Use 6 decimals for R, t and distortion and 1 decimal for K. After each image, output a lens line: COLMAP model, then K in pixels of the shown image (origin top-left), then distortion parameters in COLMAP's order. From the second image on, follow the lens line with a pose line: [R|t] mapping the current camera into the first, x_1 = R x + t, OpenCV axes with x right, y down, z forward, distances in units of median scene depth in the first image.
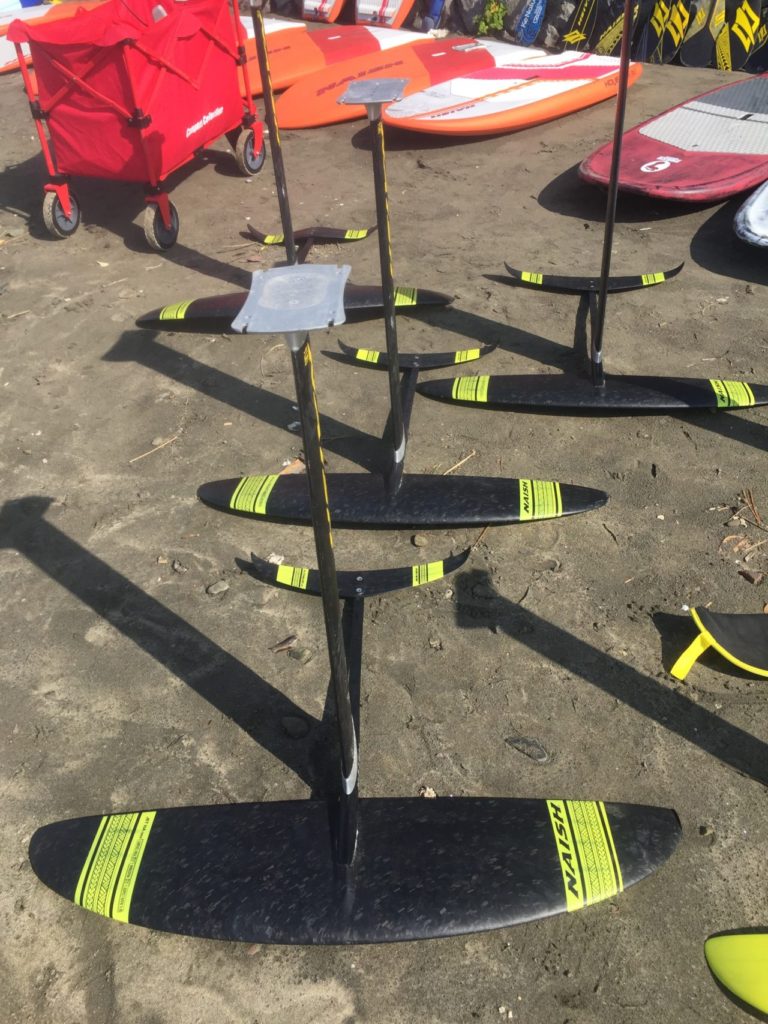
lens RADIAL K [[863.6, 0, 384.0], [0, 863.6, 512.0], [0, 0, 1]] dist [0.053679, -0.093608]
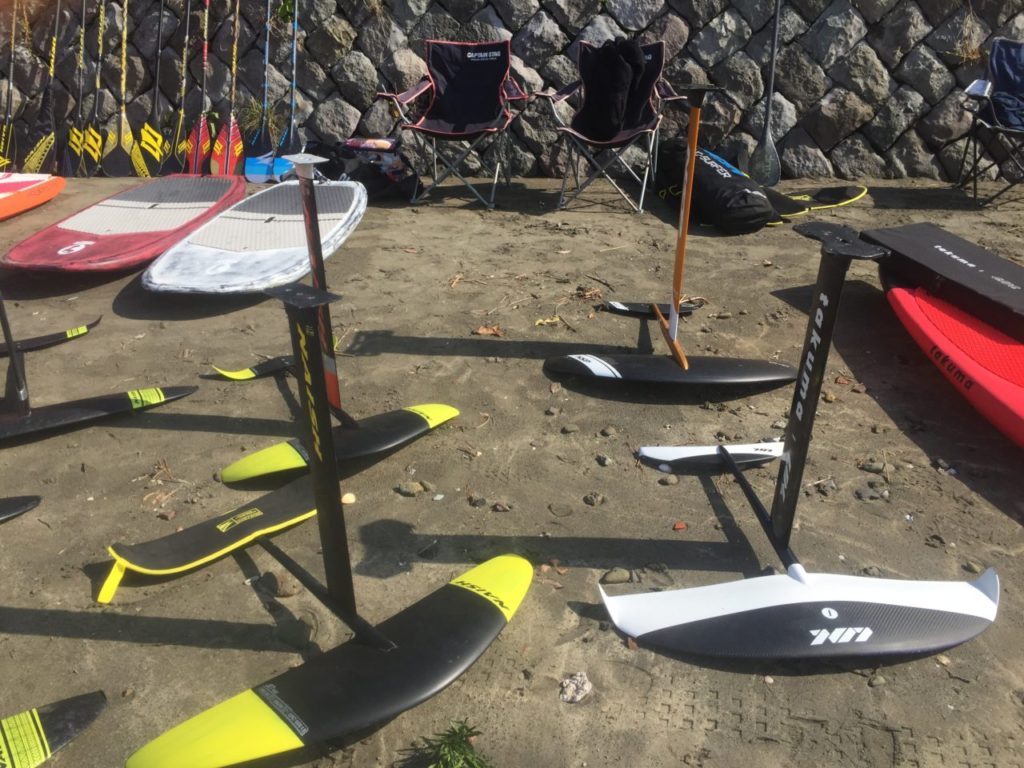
lens RADIAL K [[863.6, 0, 512.0], [0, 863.6, 384.0], [0, 0, 1]] dist [0.053679, -0.093608]
pose [[0.793332, -0.208080, 0.572124, 0.095439], [0.346449, 0.927070, -0.143229, 0.165681], [-0.500596, 0.311840, 0.807564, -0.204791]]
